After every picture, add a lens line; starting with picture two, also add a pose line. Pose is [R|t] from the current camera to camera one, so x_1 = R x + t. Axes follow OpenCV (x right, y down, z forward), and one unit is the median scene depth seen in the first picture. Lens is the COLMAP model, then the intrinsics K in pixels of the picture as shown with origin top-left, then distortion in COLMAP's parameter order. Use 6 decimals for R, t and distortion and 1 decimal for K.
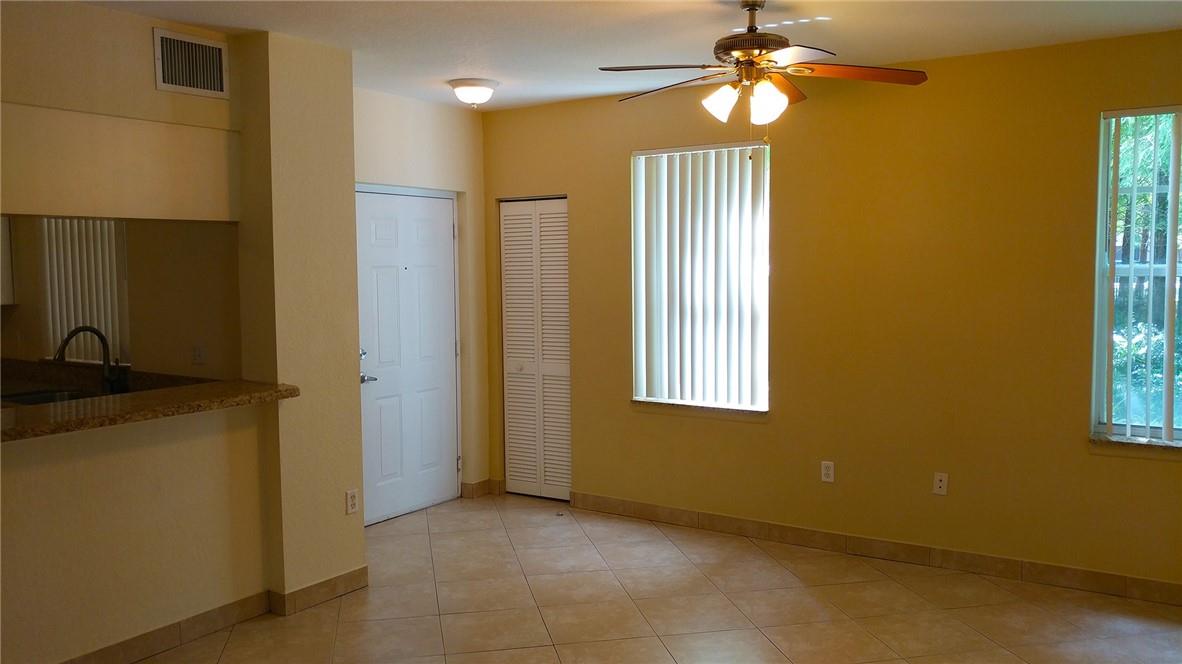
lens RADIAL K [[979.5, 0, 591.0], [0, 979.5, 332.0], [0, 0, 1]] dist [-0.044073, -0.007411]
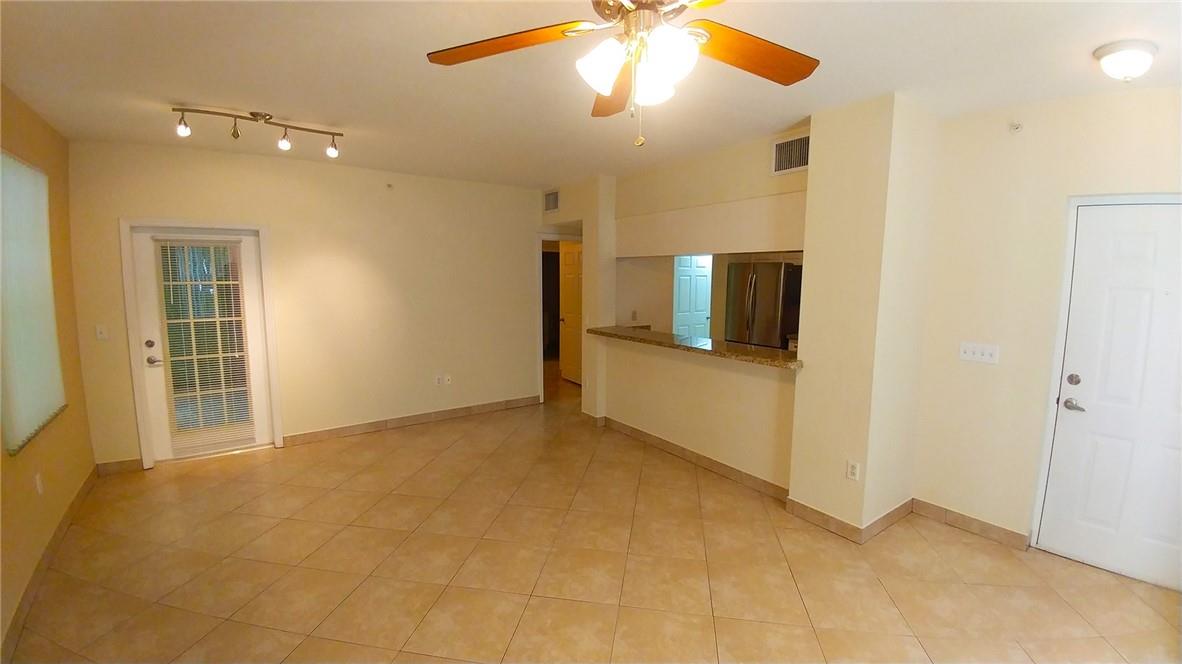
lens RADIAL K [[490.8, 0, 591.0], [0, 490.8, 332.0], [0, 0, 1]] dist [0.000337, -0.000004]
pose [[-0.359869, 0.124015, -0.924724, 0.439859], [-0.070261, 0.984710, 0.159403, -0.078860], [0.930354, 0.122336, -0.345653, 0.883038]]
